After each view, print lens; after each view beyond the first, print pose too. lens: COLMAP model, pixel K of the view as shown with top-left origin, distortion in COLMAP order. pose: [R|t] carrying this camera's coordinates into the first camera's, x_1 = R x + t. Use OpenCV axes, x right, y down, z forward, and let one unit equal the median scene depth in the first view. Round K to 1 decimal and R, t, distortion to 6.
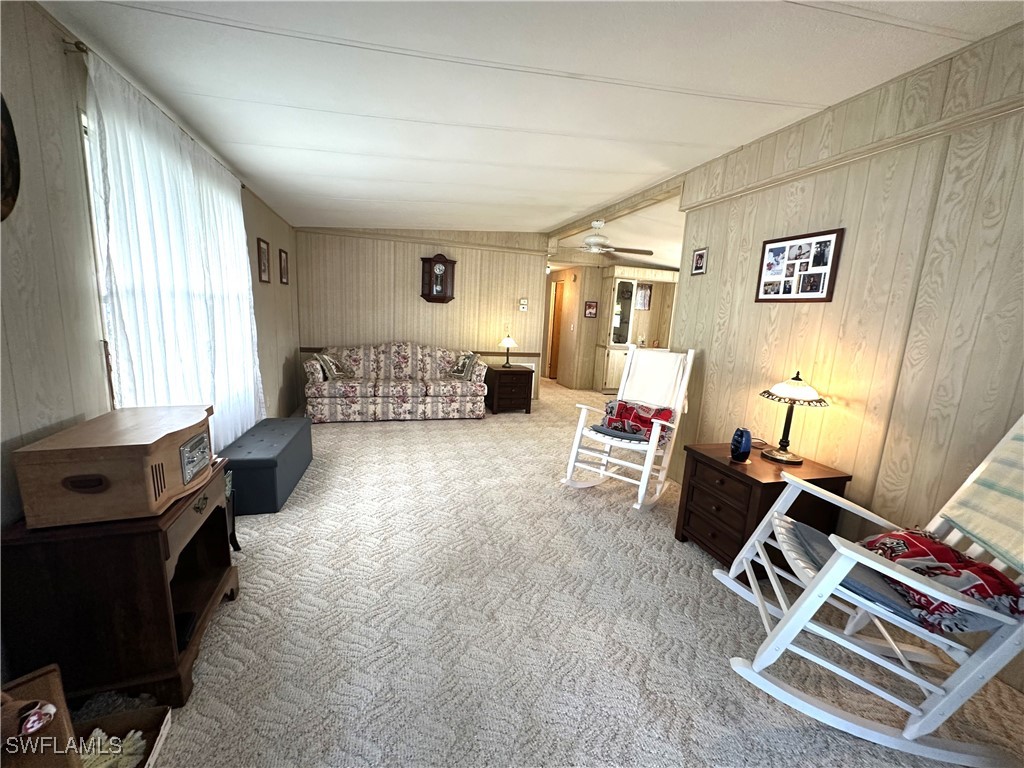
lens RADIAL K [[414.0, 0, 512.0], [0, 414.0, 384.0], [0, 0, 1]] dist [0.008586, 0.000065]
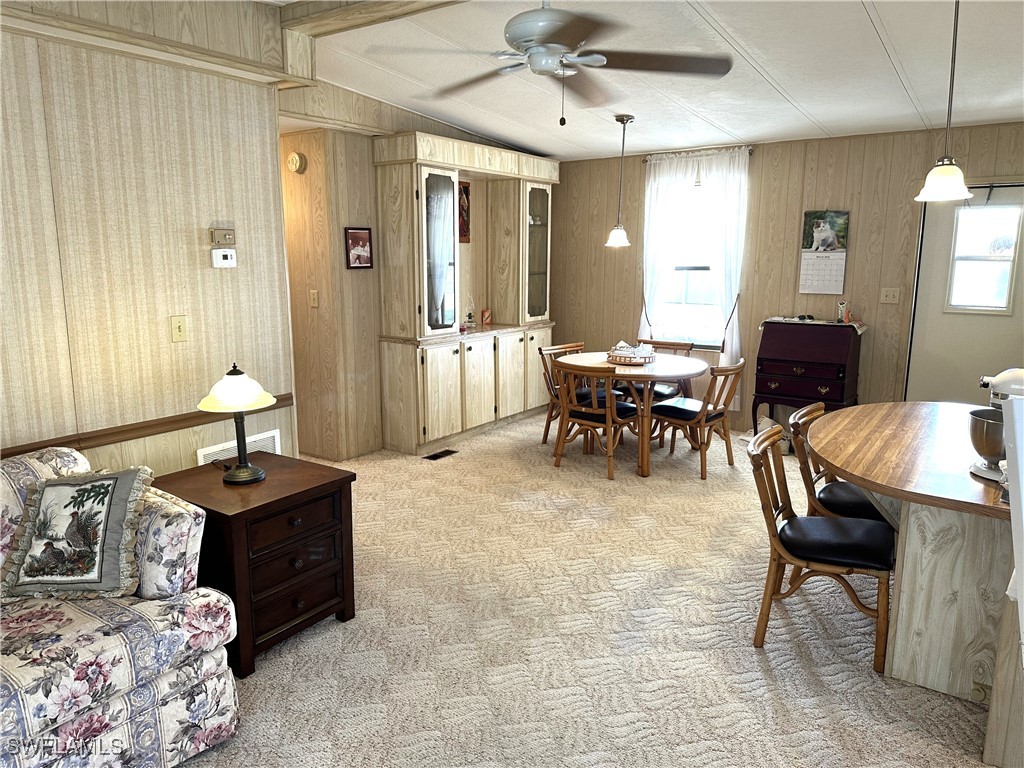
lens RADIAL K [[714.3, 0, 503.5], [0, 714.3, 379.3], [0, 0, 1]] dist [0.065641, -0.070611]
pose [[0.793172, -0.158543, 0.587999, -0.146319], [0.141380, 0.987077, 0.075435, -0.118226], [-0.592360, 0.023298, 0.805337, 0.506313]]
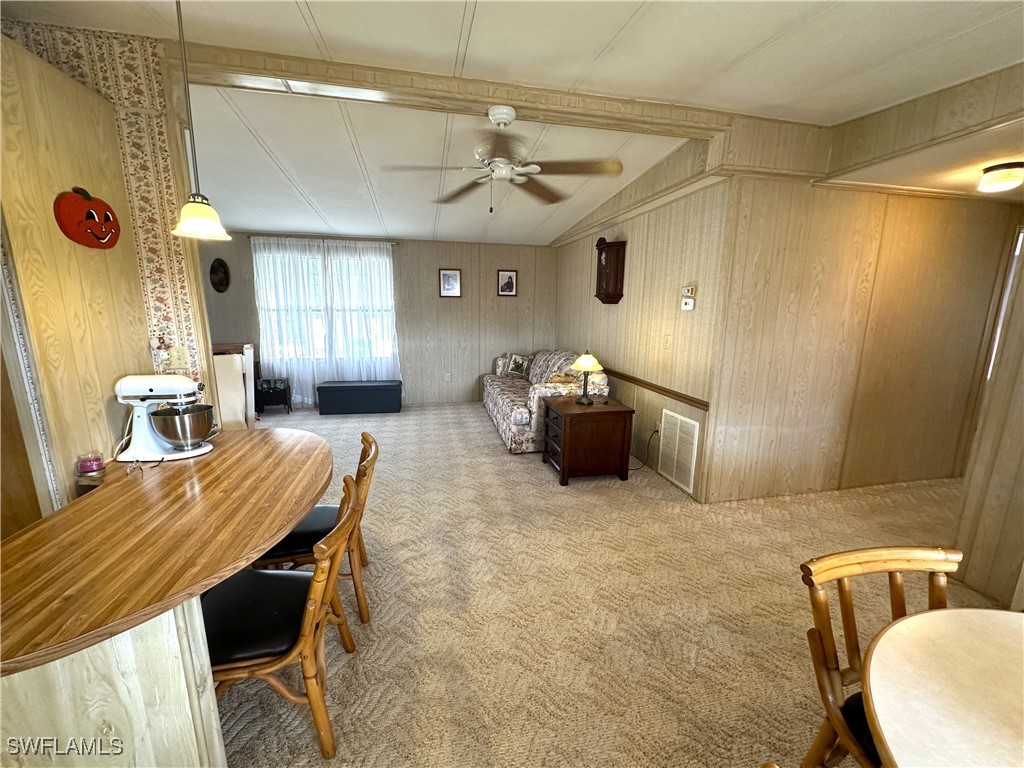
lens RADIAL K [[414.0, 0, 512.0], [0, 414.0, 384.0], [0, 0, 1]] dist [0.008586, 0.000065]
pose [[-0.088871, 0.136719, -0.986615, 0.598985], [-0.181234, 0.971780, 0.150988, -0.140321], [0.979416, 0.192227, -0.061585, 0.925326]]
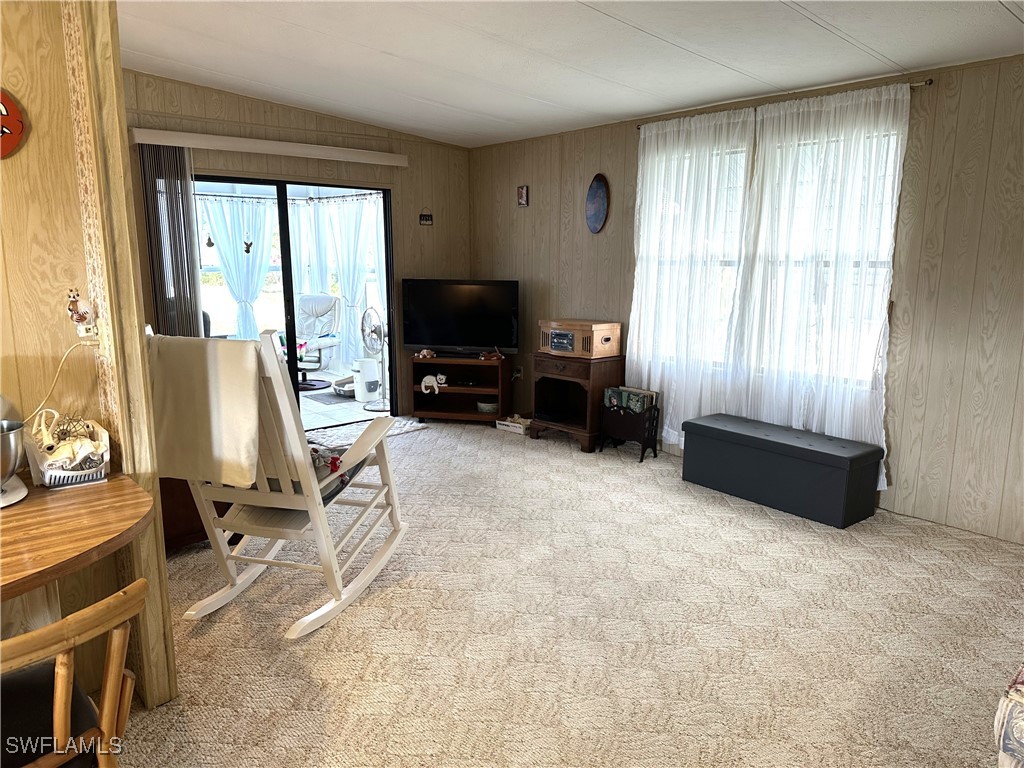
lens RADIAL K [[714.3, 0, 503.5], [0, 714.3, 379.3], [0, 0, 1]] dist [0.065641, -0.070611]
pose [[-0.913773, 0.019321, -0.405765, 0.222922], [-0.116142, 0.944748, 0.306533, -0.171055], [0.389269, 0.327228, -0.861041, 1.014062]]
